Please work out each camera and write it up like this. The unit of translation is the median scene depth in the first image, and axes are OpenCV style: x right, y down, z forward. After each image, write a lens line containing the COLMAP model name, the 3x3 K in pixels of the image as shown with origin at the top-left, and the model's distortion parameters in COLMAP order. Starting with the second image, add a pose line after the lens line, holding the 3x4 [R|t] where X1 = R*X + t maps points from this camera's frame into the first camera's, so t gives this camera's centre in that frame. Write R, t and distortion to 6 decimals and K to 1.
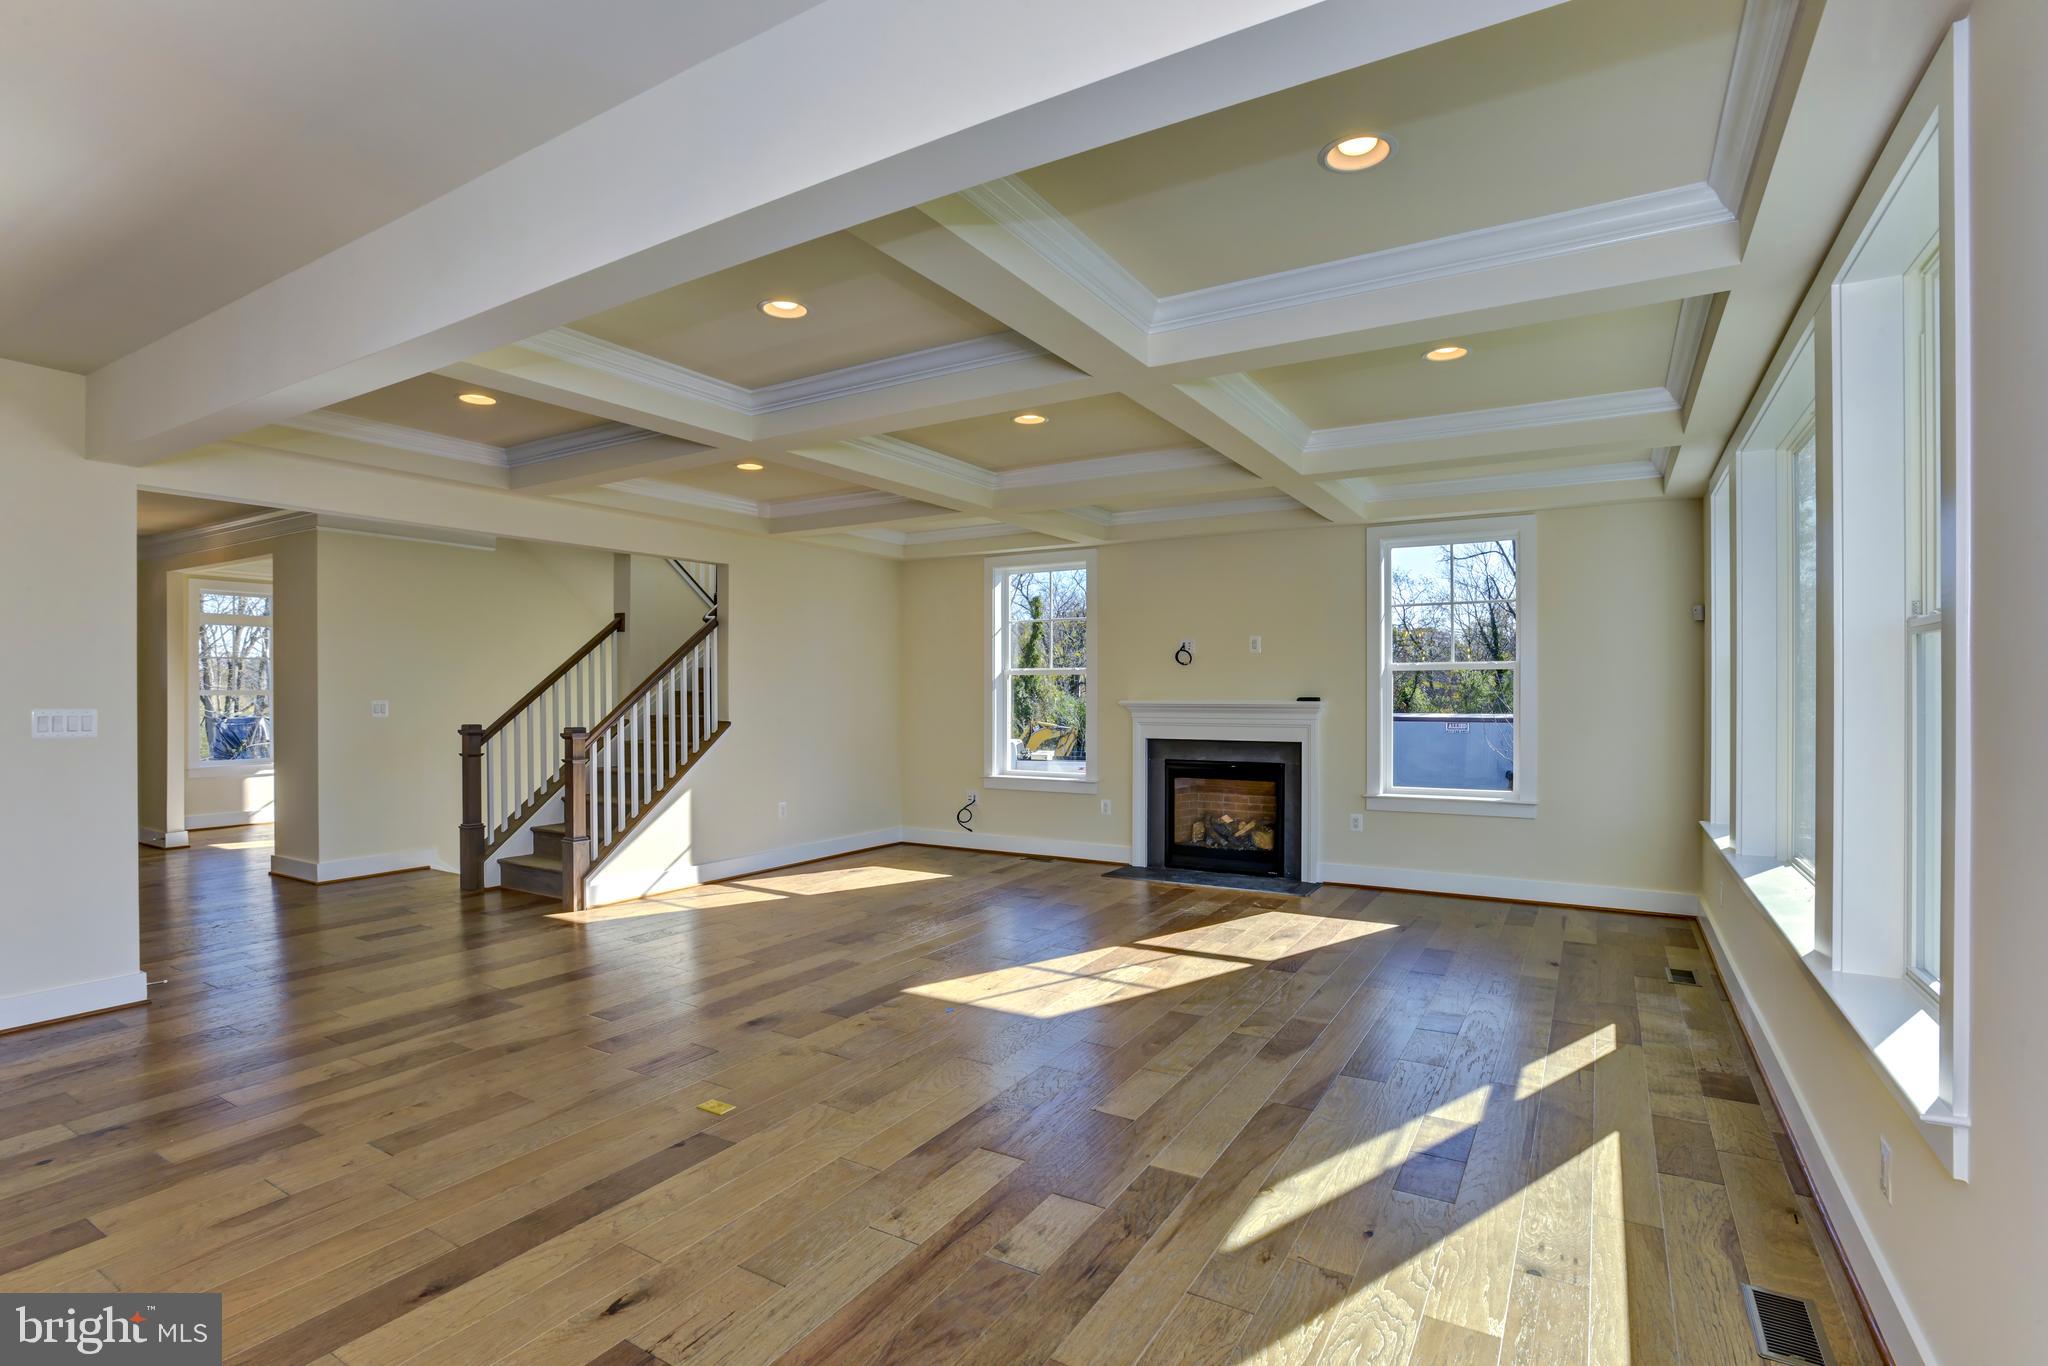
lens RADIAL K [[971.9, 0, 1008.2], [0, 971.9, 690.9], [0, 0, 1]] dist [-0.008184, 0.000017]
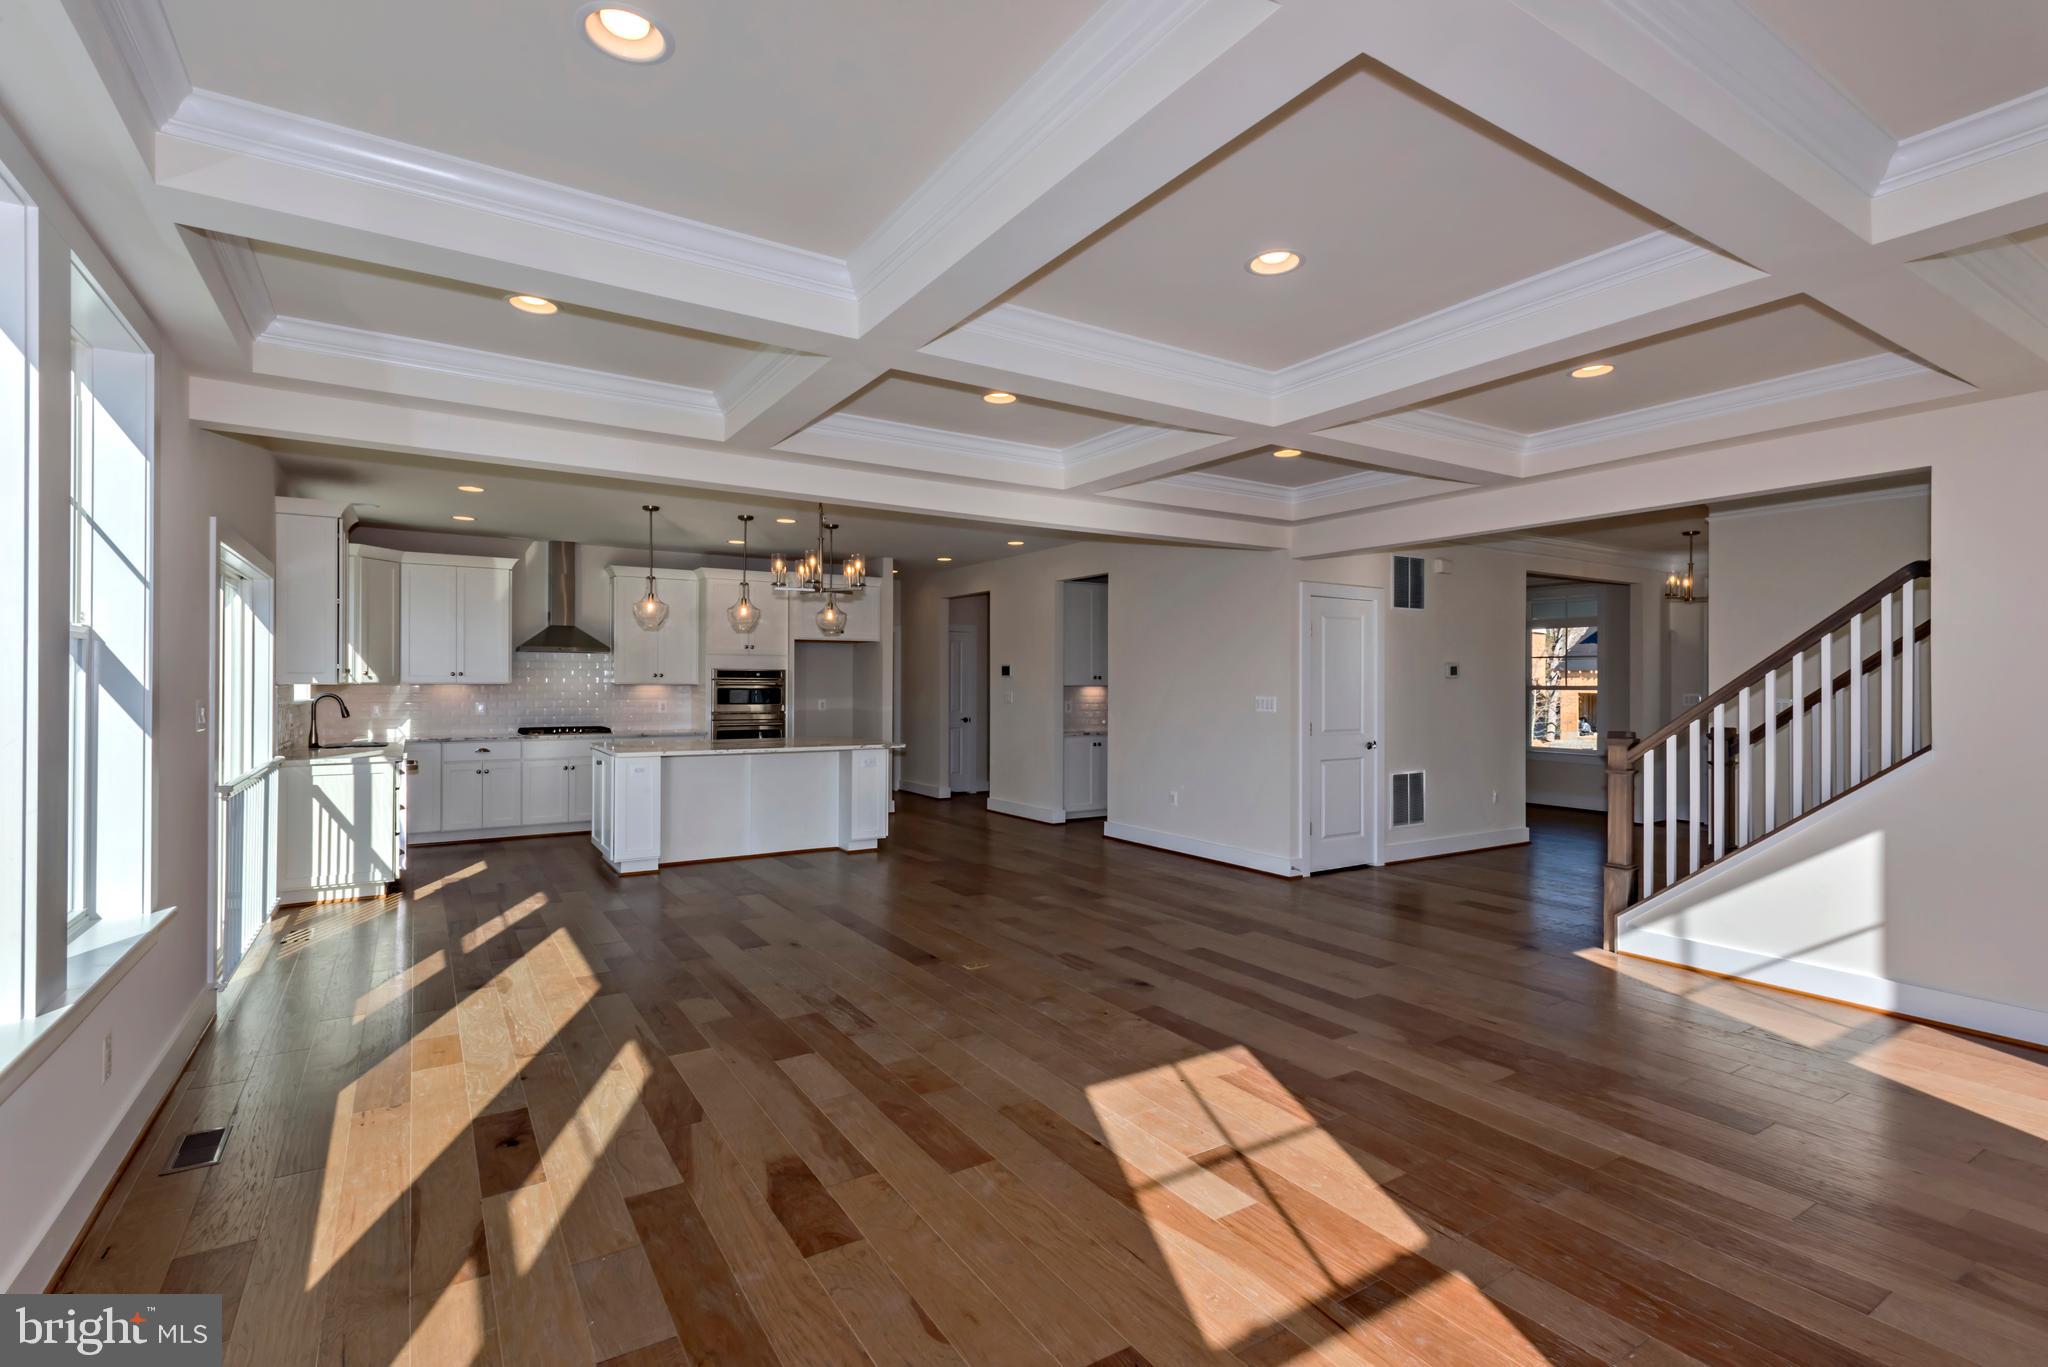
lens RADIAL K [[958.2, 0, 1032.9], [0, 958.2, 680.5], [0, 0, 1]] dist [0.000901, 0.000020]
pose [[-0.428024, -0.004574, -0.903756, 0.712210], [-0.004990, 0.999984, -0.002698, -0.002897], [0.903753, 0.003355, -0.428040, 1.224015]]
